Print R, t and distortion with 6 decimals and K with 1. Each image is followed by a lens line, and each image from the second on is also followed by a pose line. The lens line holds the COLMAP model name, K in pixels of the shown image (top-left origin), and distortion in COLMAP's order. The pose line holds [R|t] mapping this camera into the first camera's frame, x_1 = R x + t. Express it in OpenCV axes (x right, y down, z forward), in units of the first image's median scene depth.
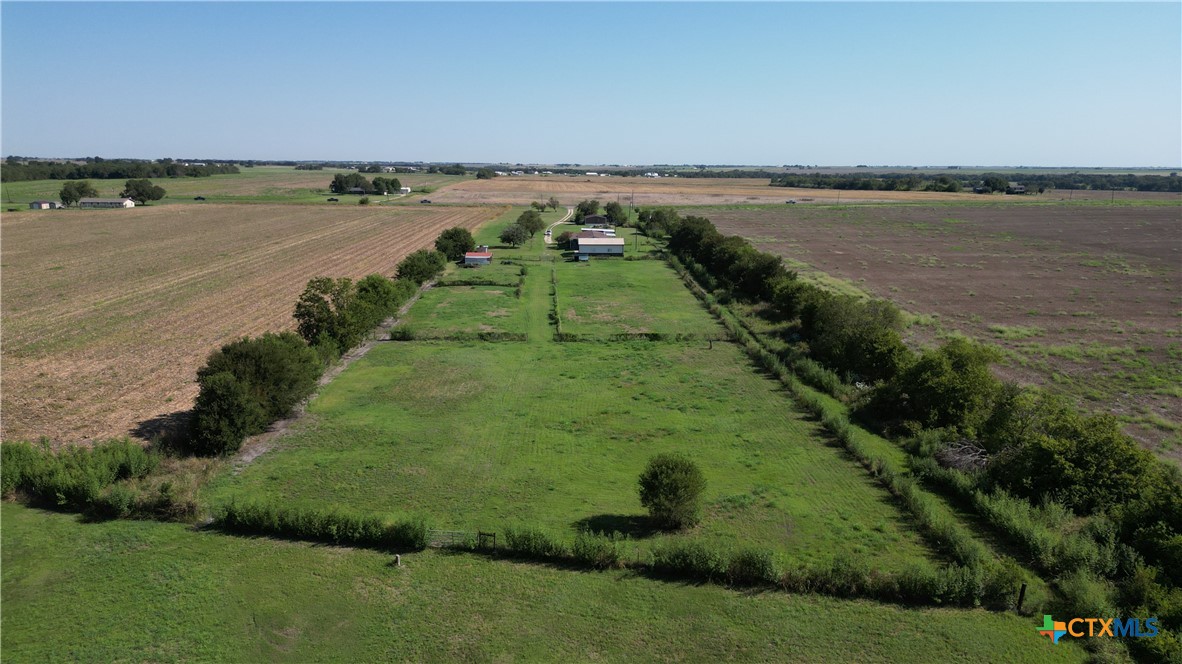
lens RADIAL K [[825.4, 0, 590.8], [0, 825.4, 336.6], [0, 0, 1]] dist [0.074157, -0.074685]
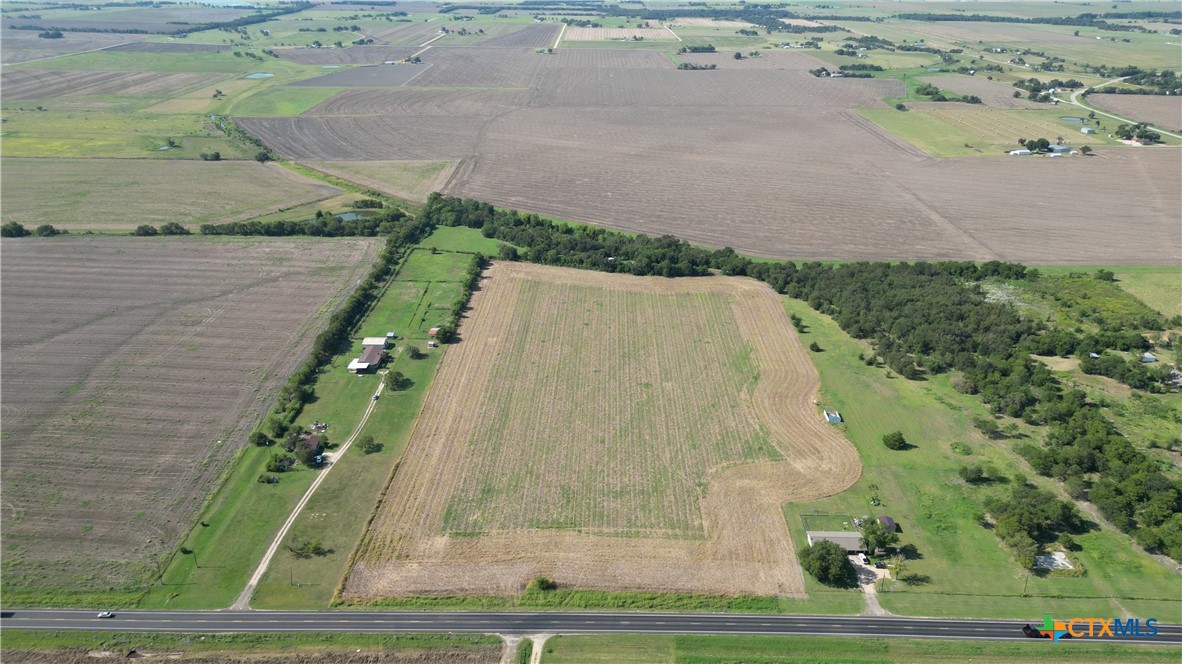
lens RADIAL K [[825.4, 0, 590.8], [0, 825.4, 336.6], [0, 0, 1]] dist [0.074157, -0.074685]
pose [[-0.998902, -0.033529, 0.032707, -1.055504], [-0.007511, 0.803904, 0.594711, -2.407626], [-0.046233, 0.593813, -0.803274, 4.612067]]
